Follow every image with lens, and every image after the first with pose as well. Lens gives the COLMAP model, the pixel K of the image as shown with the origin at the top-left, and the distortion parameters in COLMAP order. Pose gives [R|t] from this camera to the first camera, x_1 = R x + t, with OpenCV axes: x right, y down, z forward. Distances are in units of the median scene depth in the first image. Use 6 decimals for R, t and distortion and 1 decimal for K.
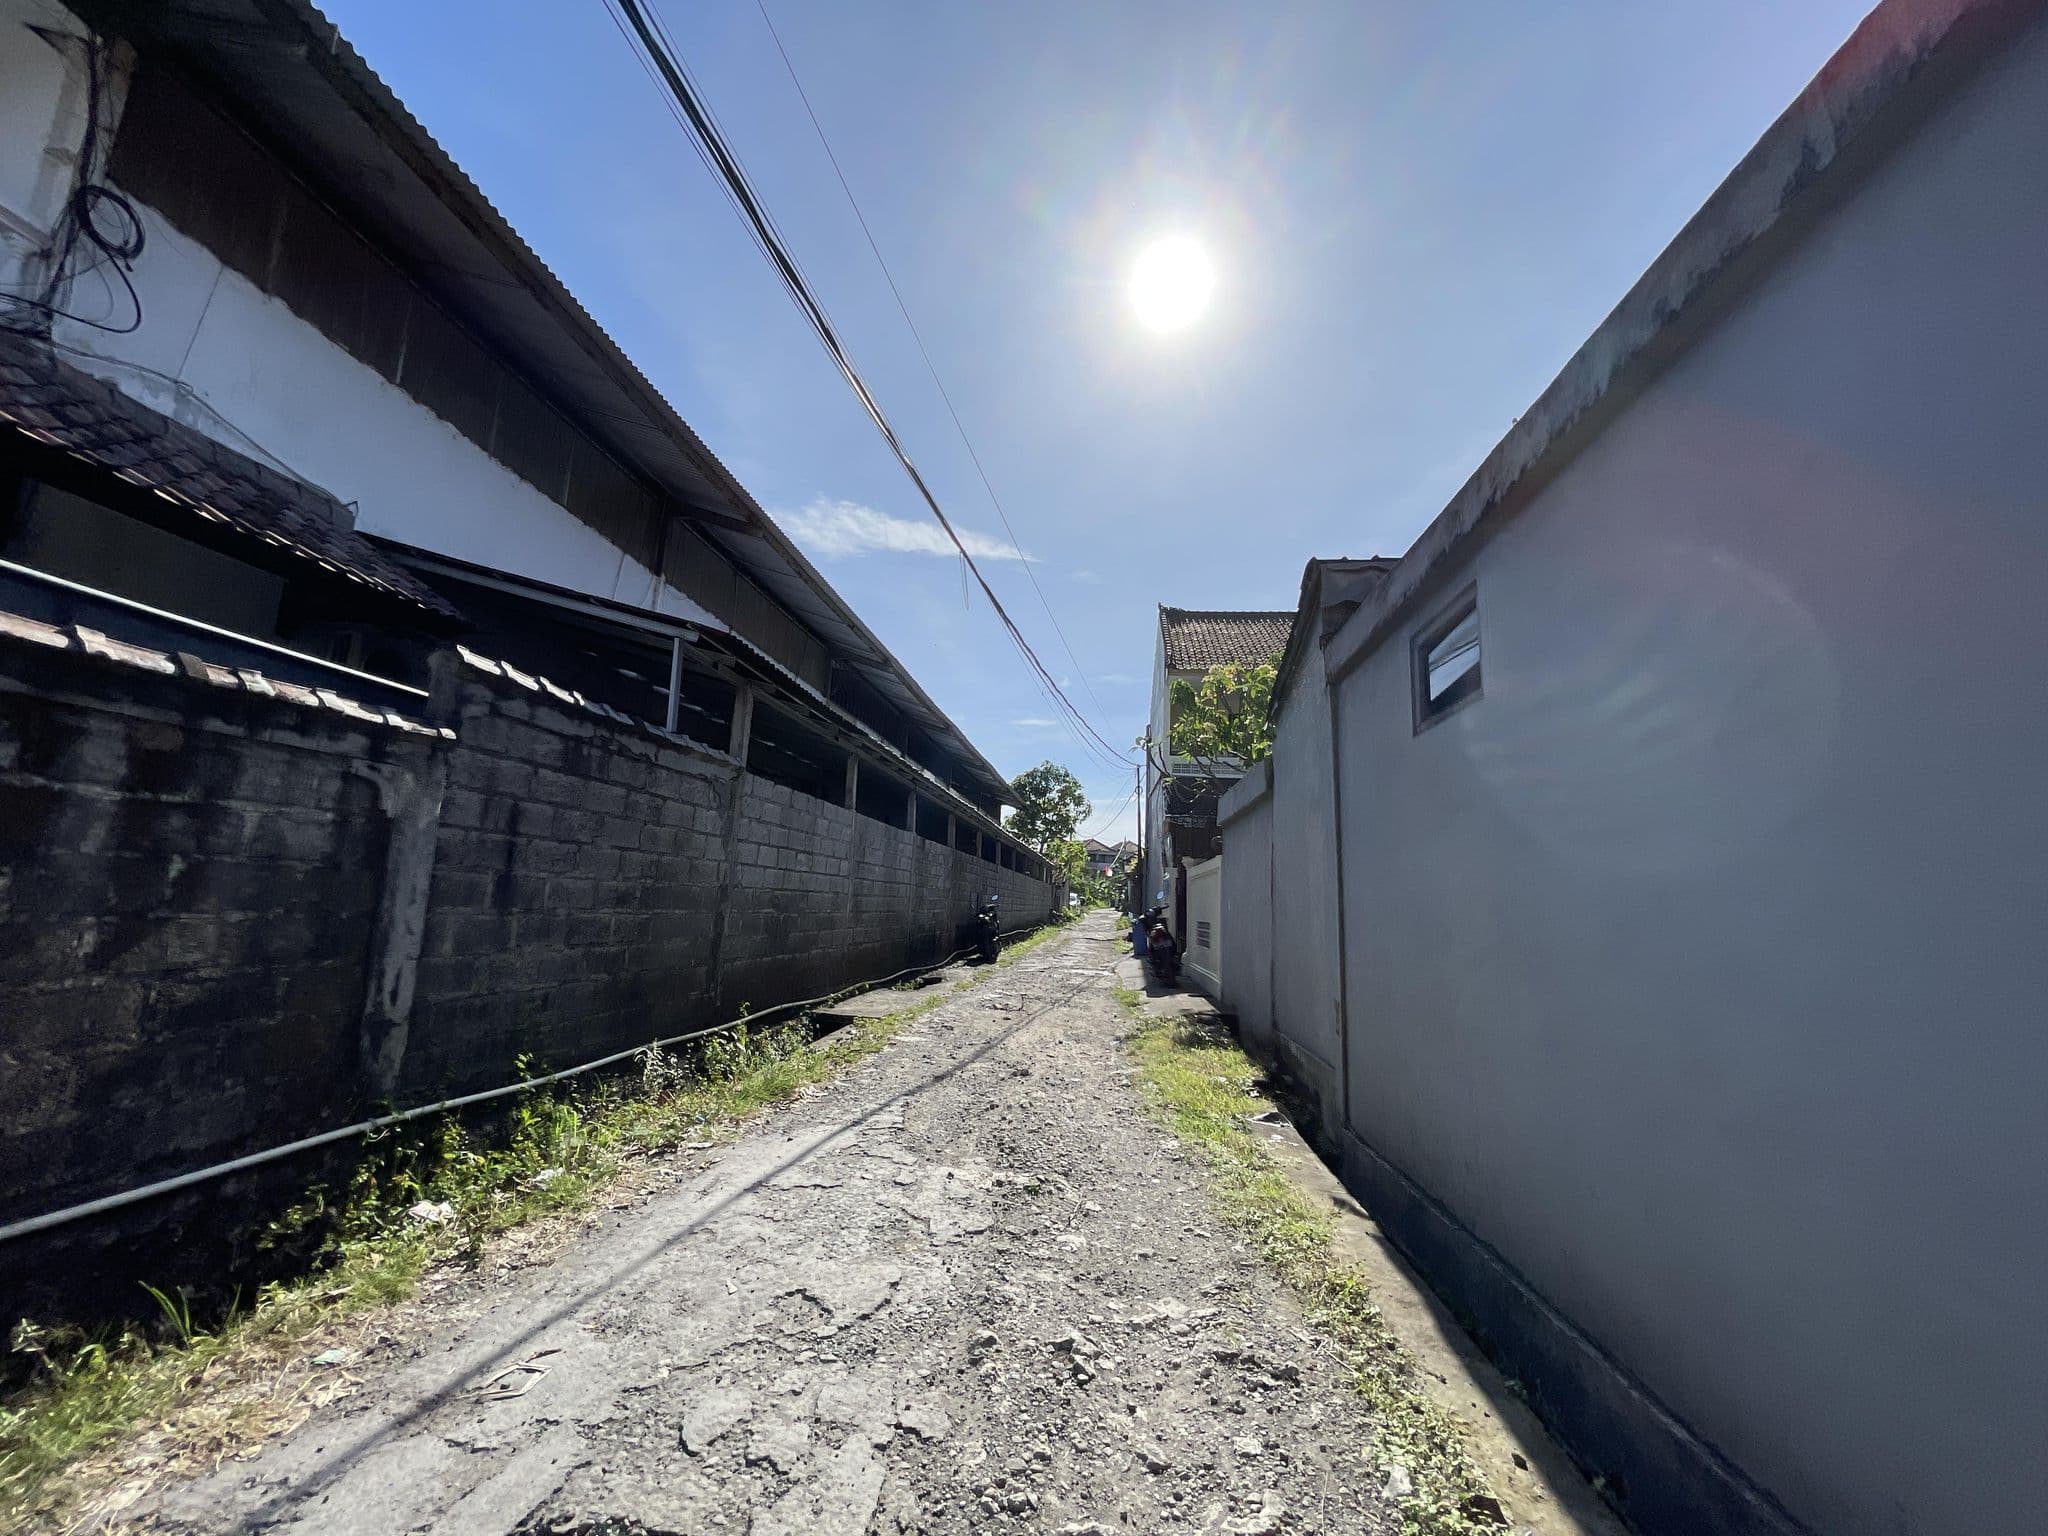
lens RADIAL K [[815.9, 0, 1036.5], [0, 815.9, 766.1], [0, 0, 1]] dist [0.000921, -0.000031]
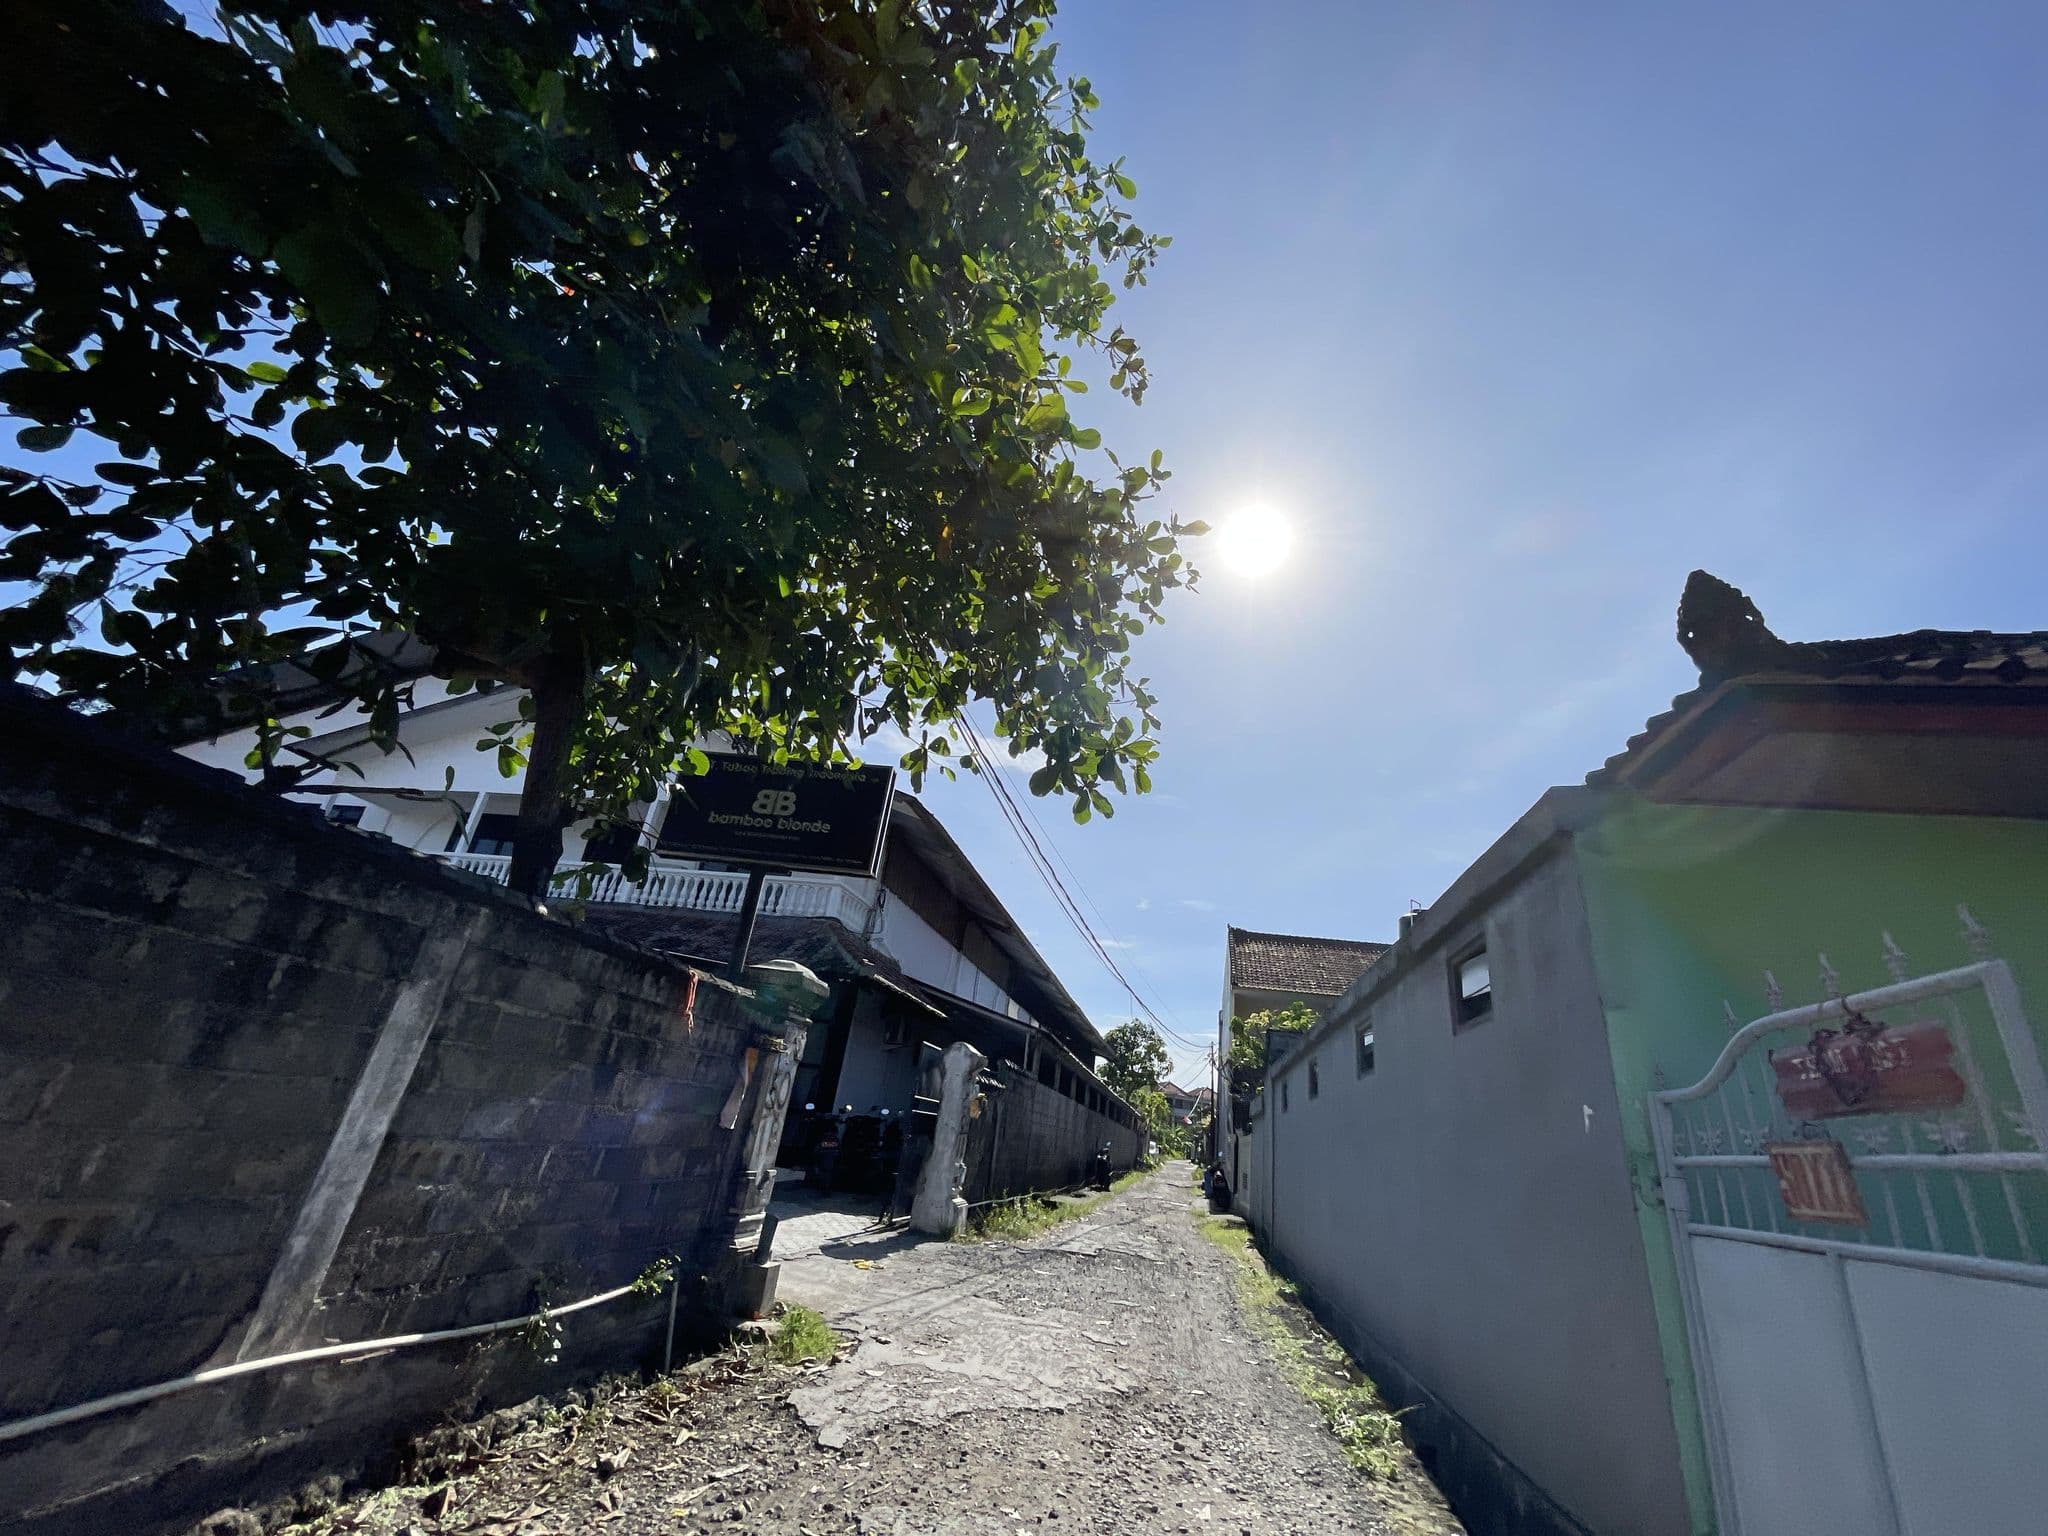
lens RADIAL K [[815.9, 0, 1013.3], [0, 815.9, 773.0], [0, 0, 1]] dist [0.000921, -0.000031]
pose [[0.990546, 0.043280, -0.130173, -0.044426], [-0.075027, 0.965345, -0.249958, -0.076681], [0.114844, 0.257362, 0.959466, -0.451223]]
